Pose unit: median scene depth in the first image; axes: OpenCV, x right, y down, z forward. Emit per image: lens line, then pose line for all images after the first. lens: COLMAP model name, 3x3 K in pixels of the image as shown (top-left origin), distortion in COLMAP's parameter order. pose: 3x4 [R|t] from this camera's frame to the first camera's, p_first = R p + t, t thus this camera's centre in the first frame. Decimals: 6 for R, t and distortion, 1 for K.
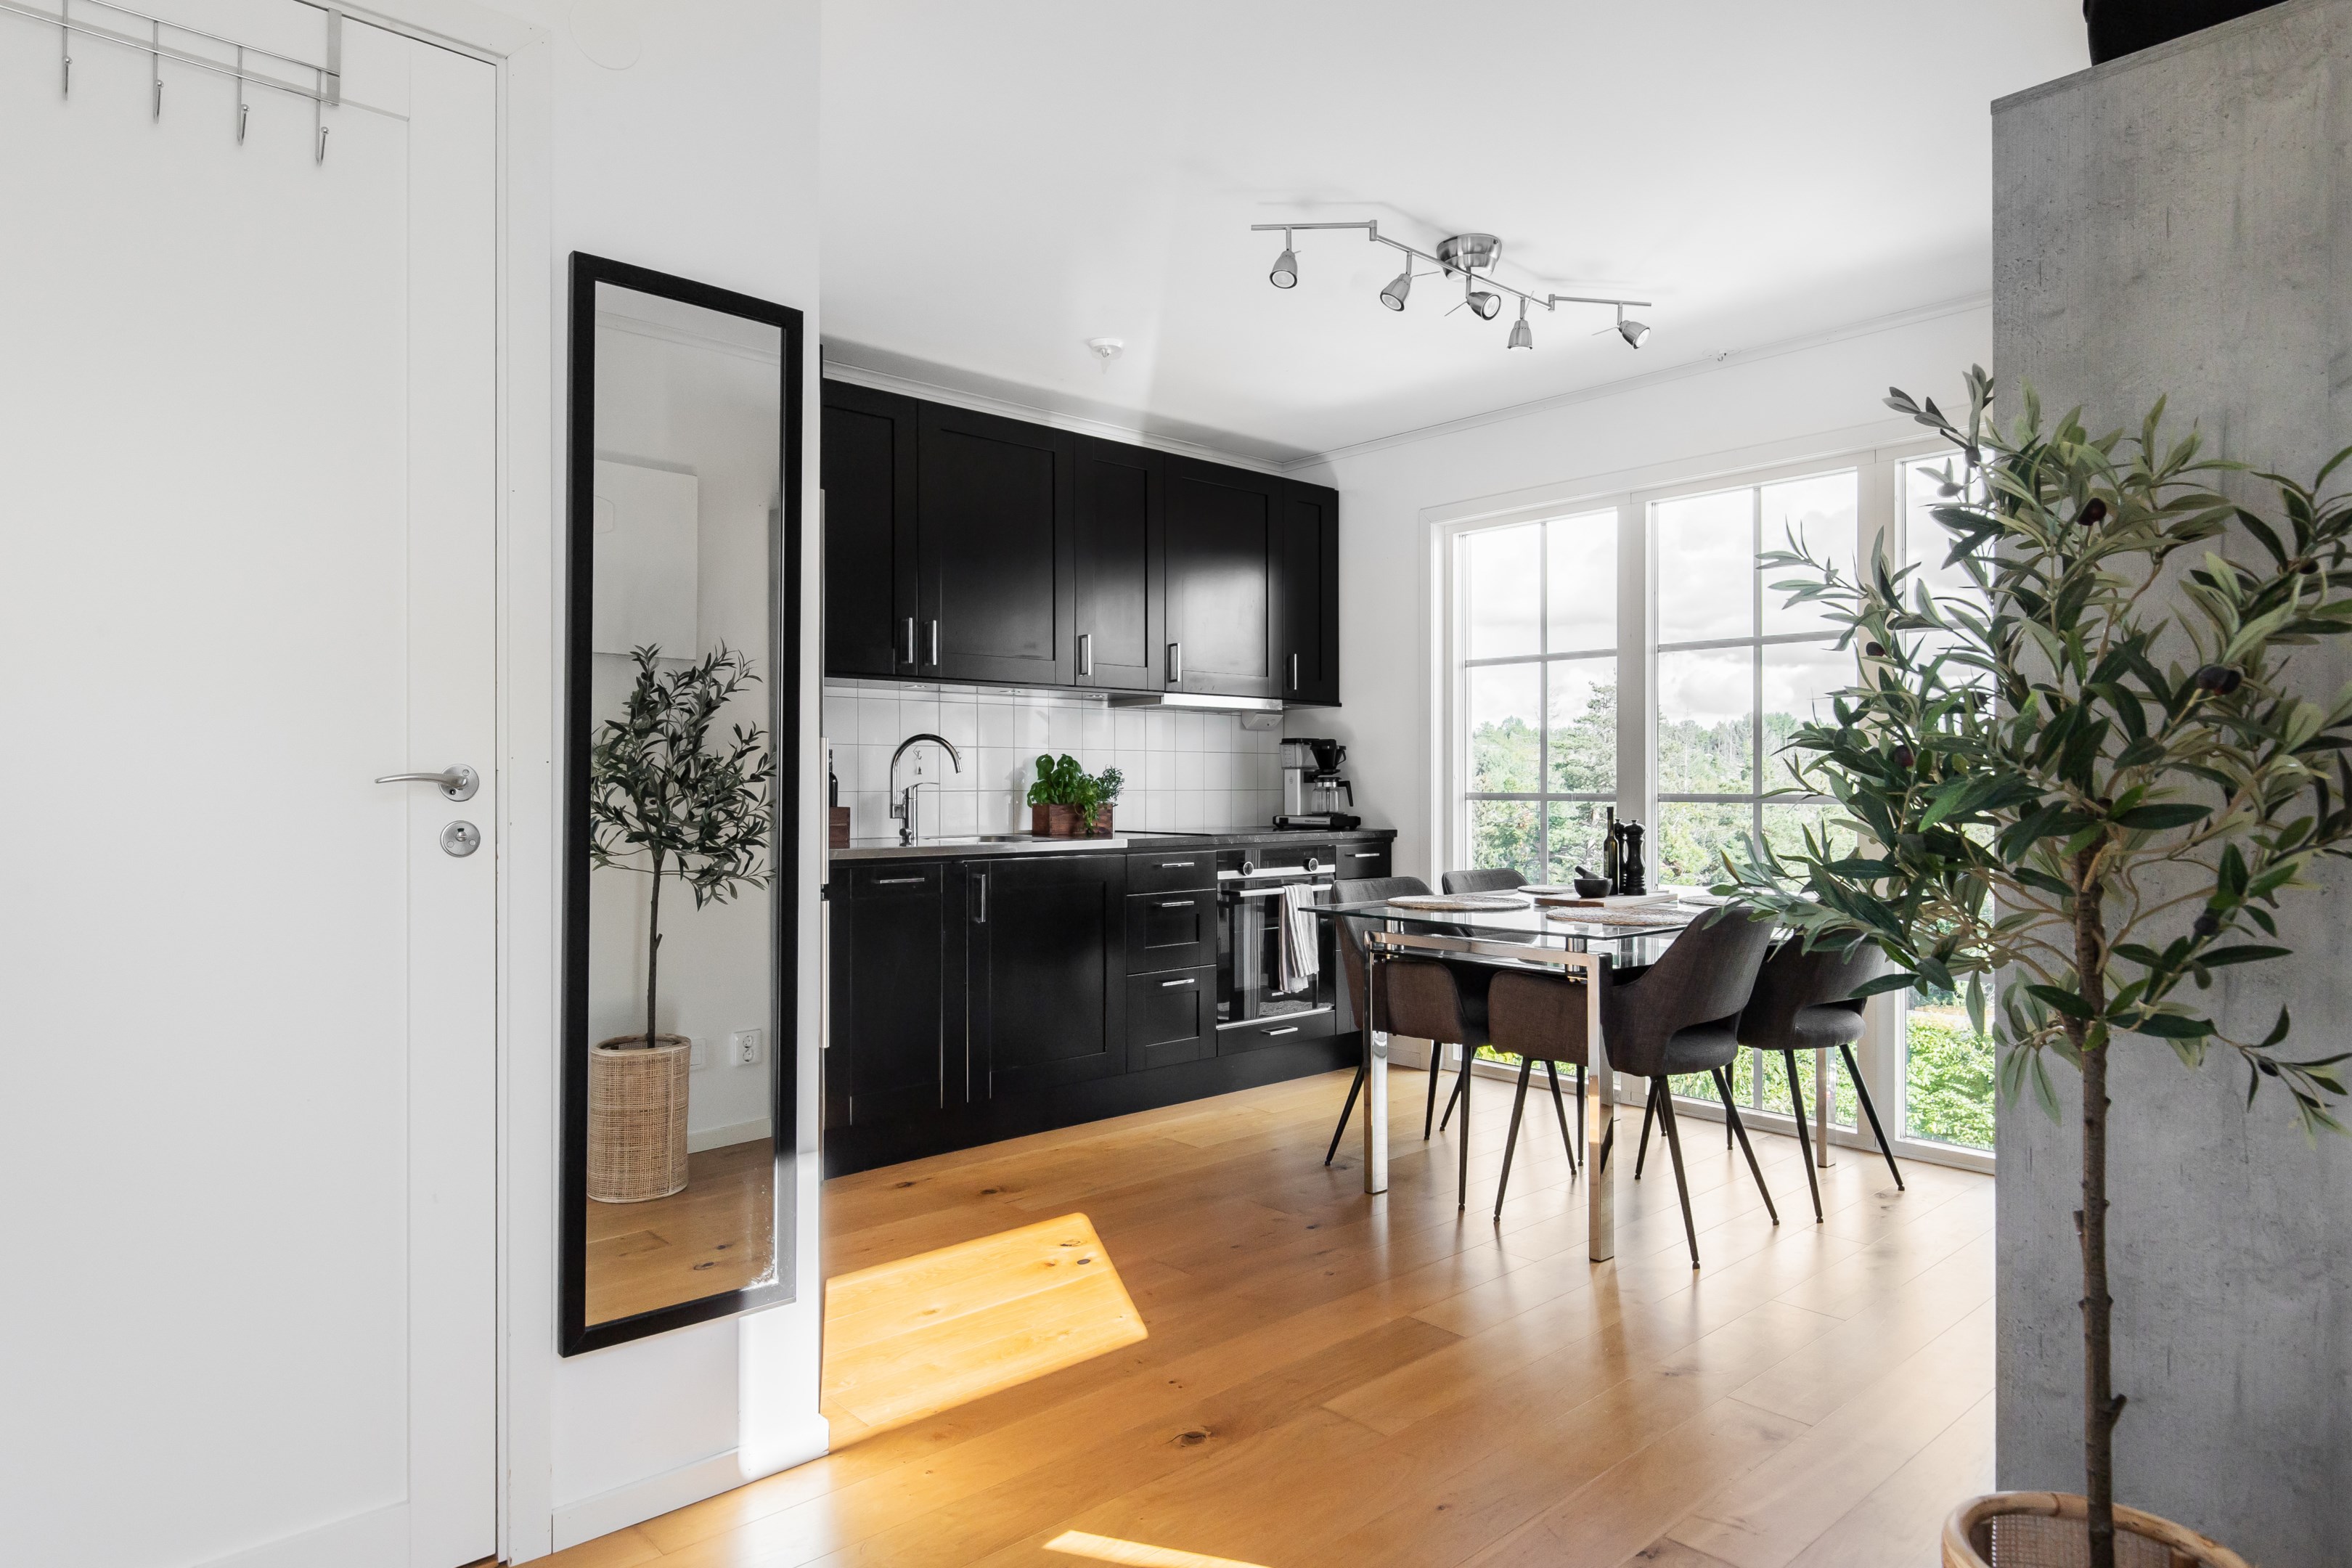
lens RADIAL K [[1363.3, 0, 1176.0], [0, 1363.3, 784.0], [0, 0, 1]] dist [-0.020575, 0.000889]
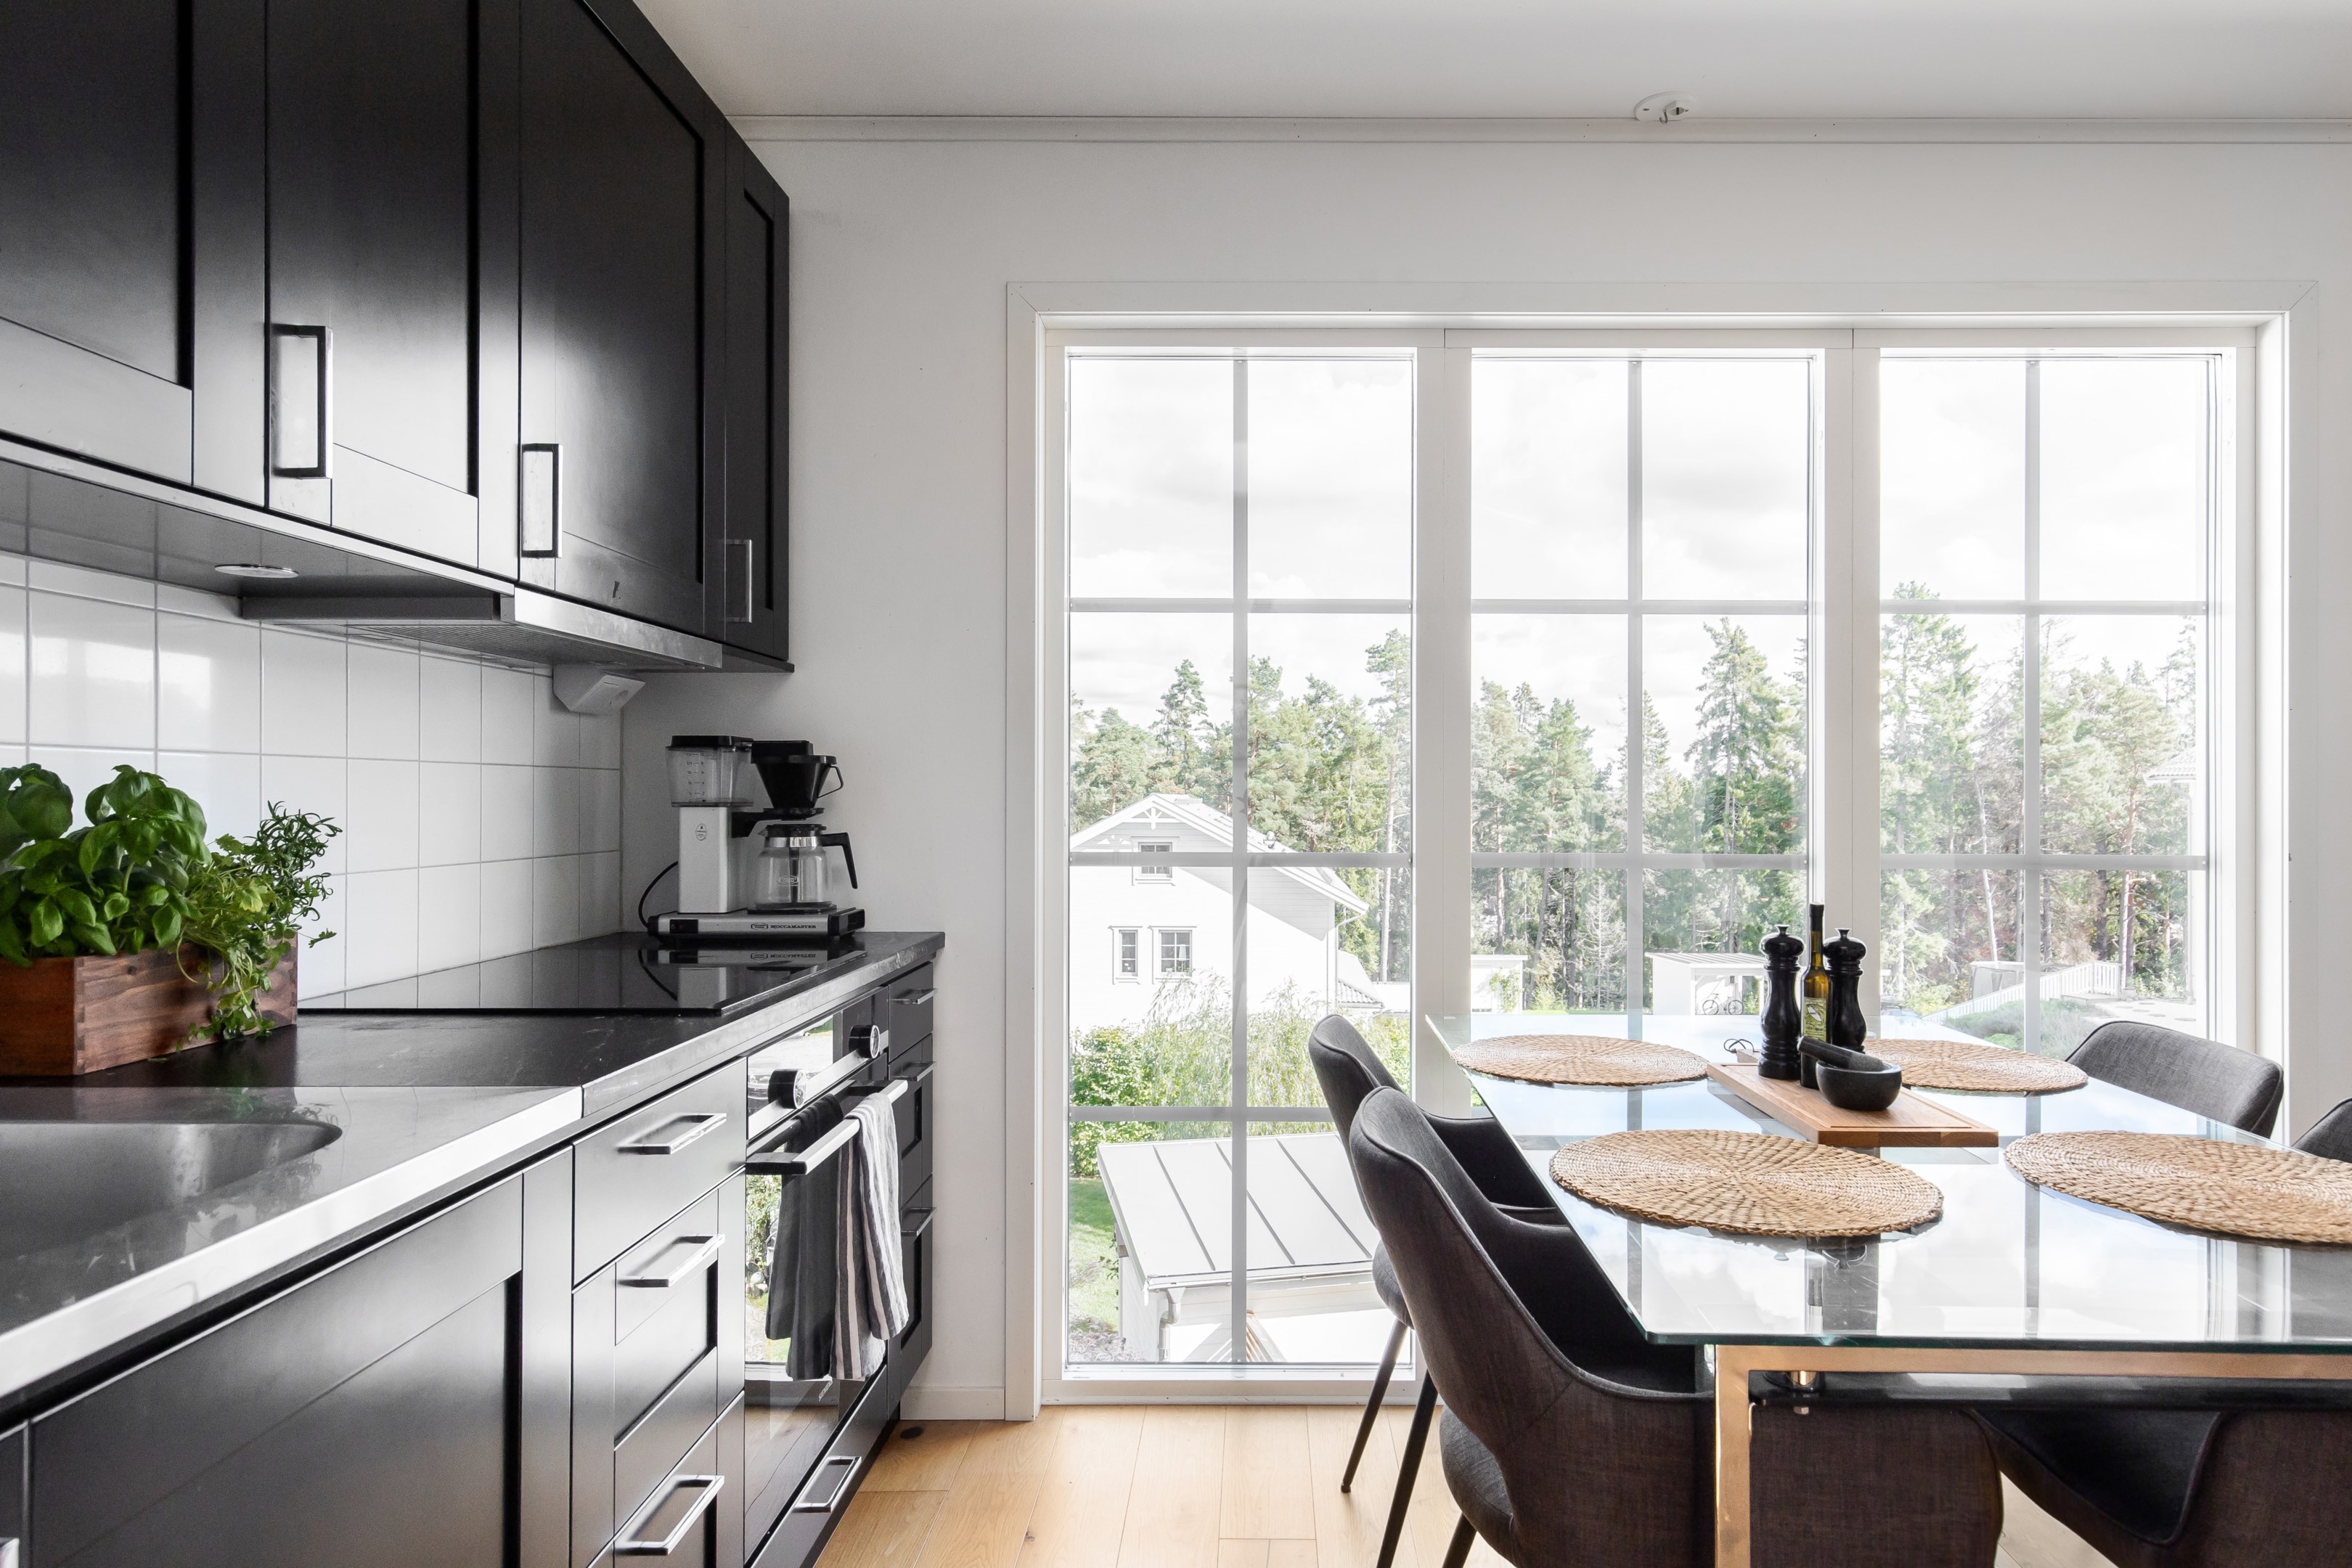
lens RADIAL K [[1348.0, 0, 1240.1], [0, 1348.0, 799.5], [0, 0, 1]] dist [0.000510, -0.000209]
pose [[0.672174, 0.001132, 0.740392, -0.133325], [-0.005076, 0.999982, 0.003079, -0.017401], [-0.740376, -0.005828, 0.672168, 0.656662]]
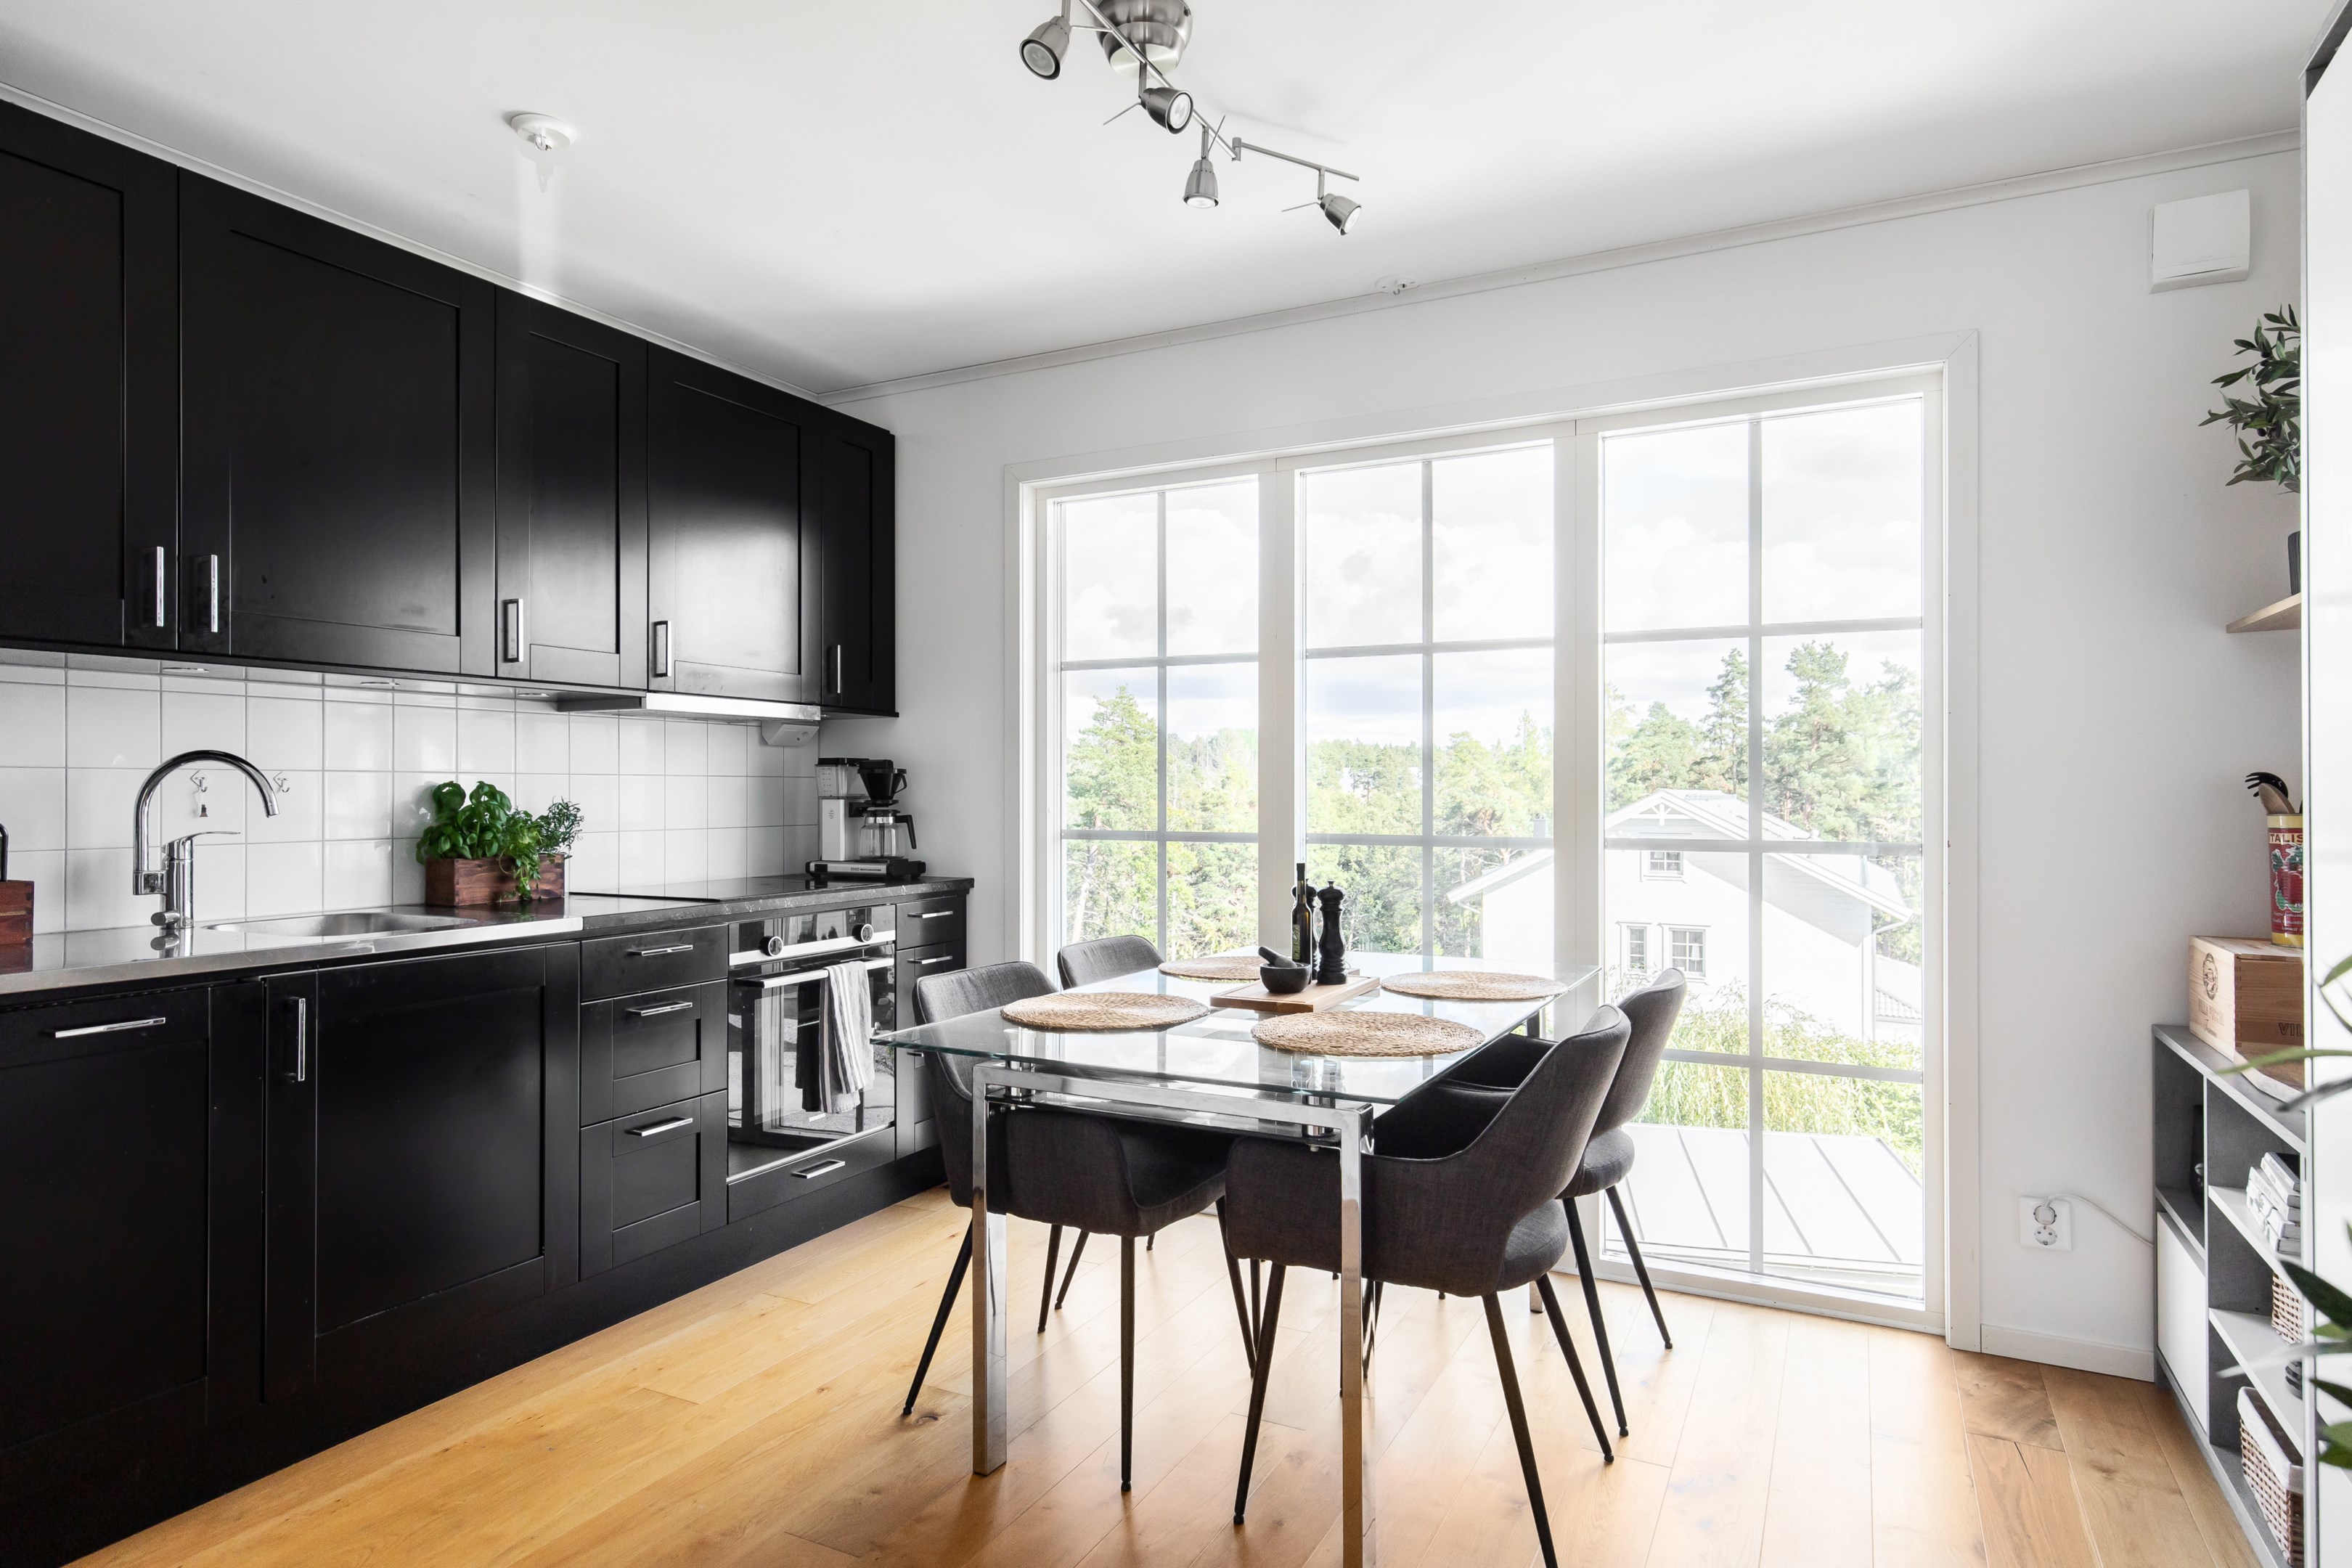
lens RADIAL K [[1310.8, 0, 1176.0], [0, 1310.8, 784.0], [0, 0, 1]] dist [0.003517, -0.001410]
pose [[0.933784, 0.002311, 0.357831, 0.004049], [-0.000672, 0.999989, -0.004705, -0.018003], [-0.357837, 0.004153, 0.933775, 0.292452]]
